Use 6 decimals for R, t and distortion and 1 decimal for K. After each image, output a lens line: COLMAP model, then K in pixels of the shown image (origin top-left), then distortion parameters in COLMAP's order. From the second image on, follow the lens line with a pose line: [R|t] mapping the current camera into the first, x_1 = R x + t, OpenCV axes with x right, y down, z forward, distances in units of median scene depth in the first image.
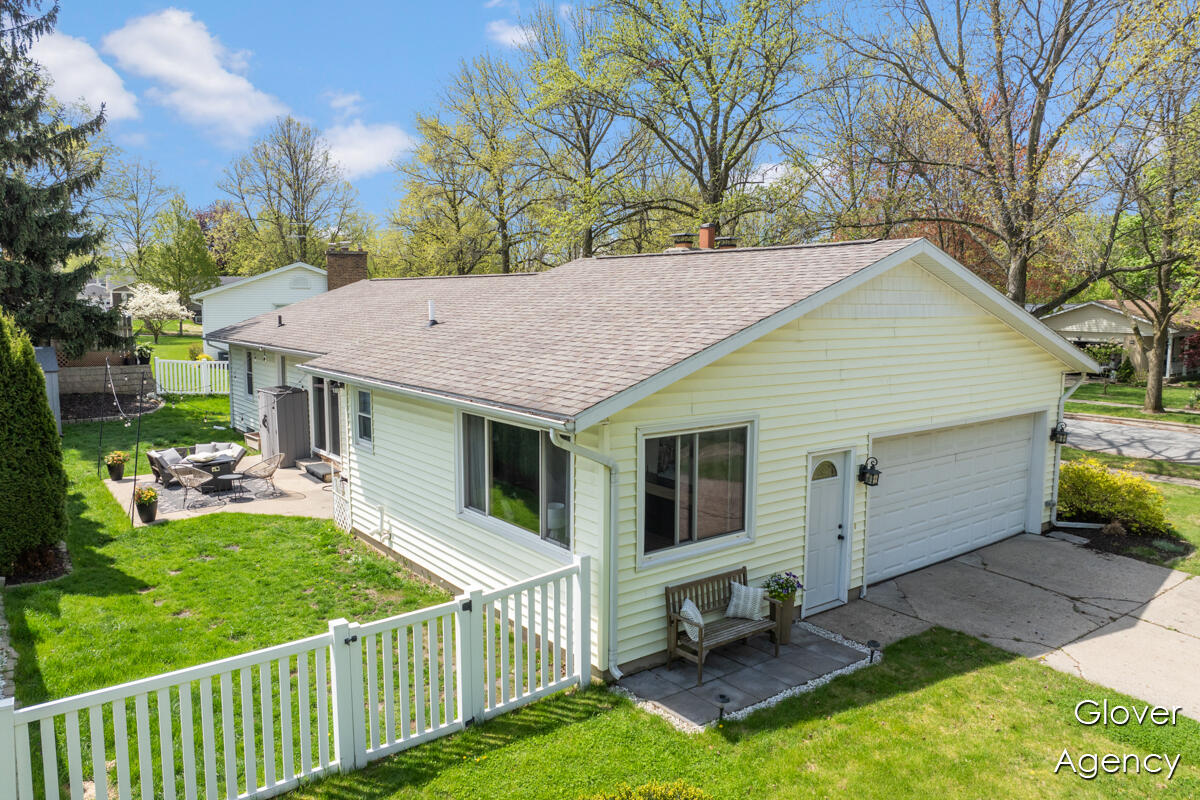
lens RADIAL K [[843.8, 0, 601.5], [0, 843.8, 401.7], [0, 0, 1]] dist [-0.035289, 0.000440]
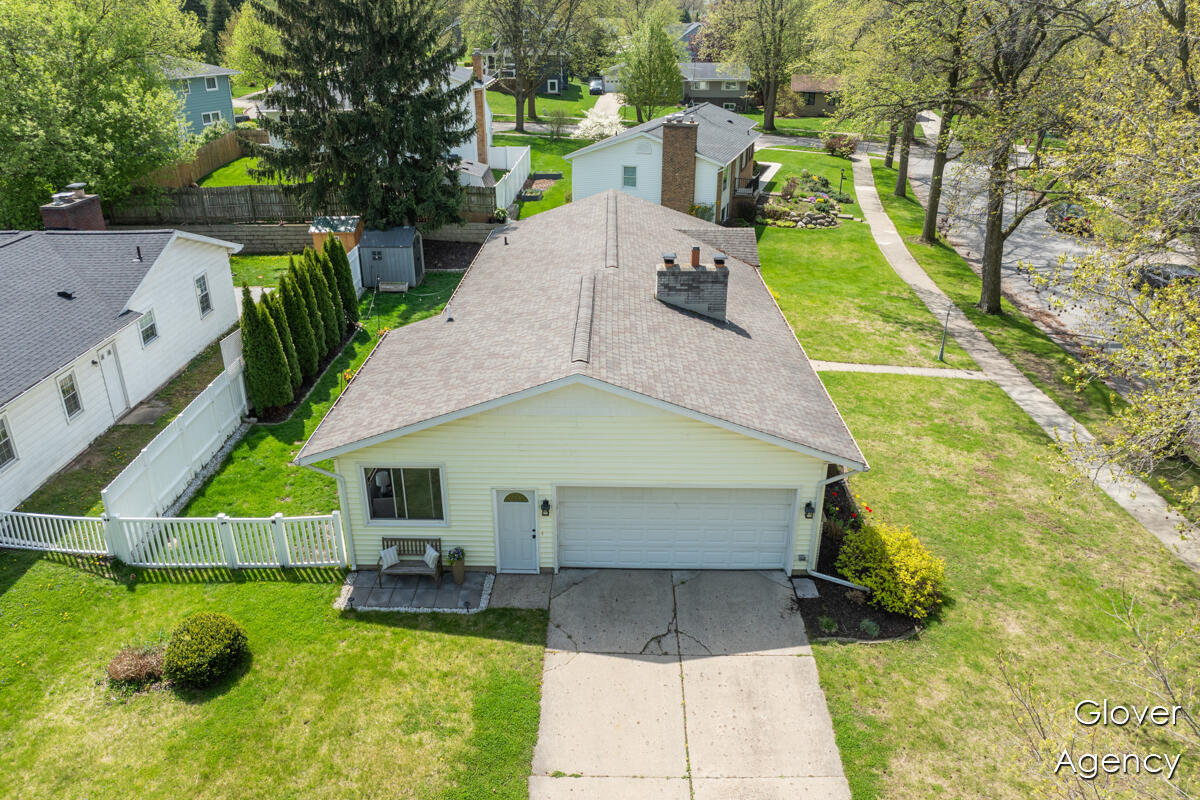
lens RADIAL K [[843.8, 0, 604.9], [0, 843.8, 391.8], [0, 0, 1]] dist [-0.035289, 0.000440]
pose [[0.785943, 0.247644, -0.566538, 1.418176], [-0.072985, 0.947038, 0.312717, -0.707405], [0.613976, -0.204429, 0.762392, -0.105982]]
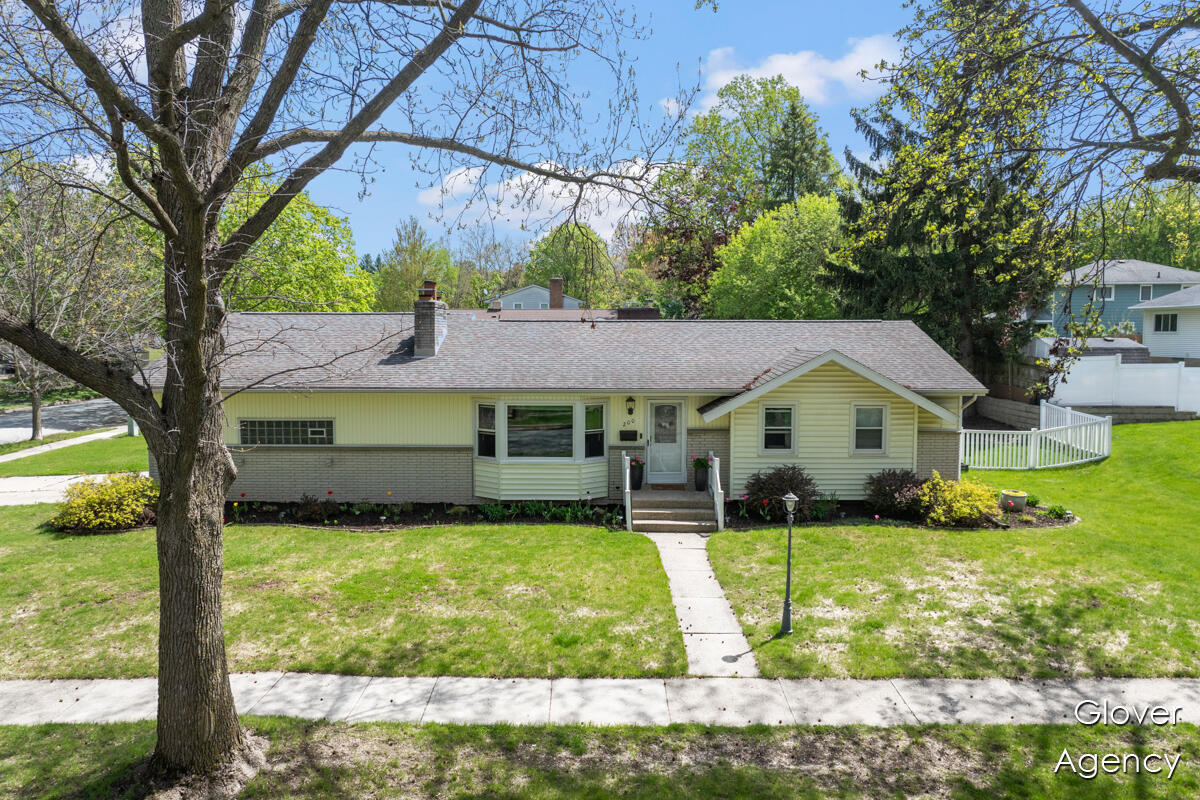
lens RADIAL K [[843.8, 0, 597.9], [0, 843.8, 399.2], [0, 0, 1]] dist [-0.035289, 0.000440]
pose [[-0.606088, 0.049484, -0.793857, 1.809180], [-0.098406, 0.985730, 0.136574, -0.434471], [0.789287, 0.160896, -0.592569, 3.639118]]
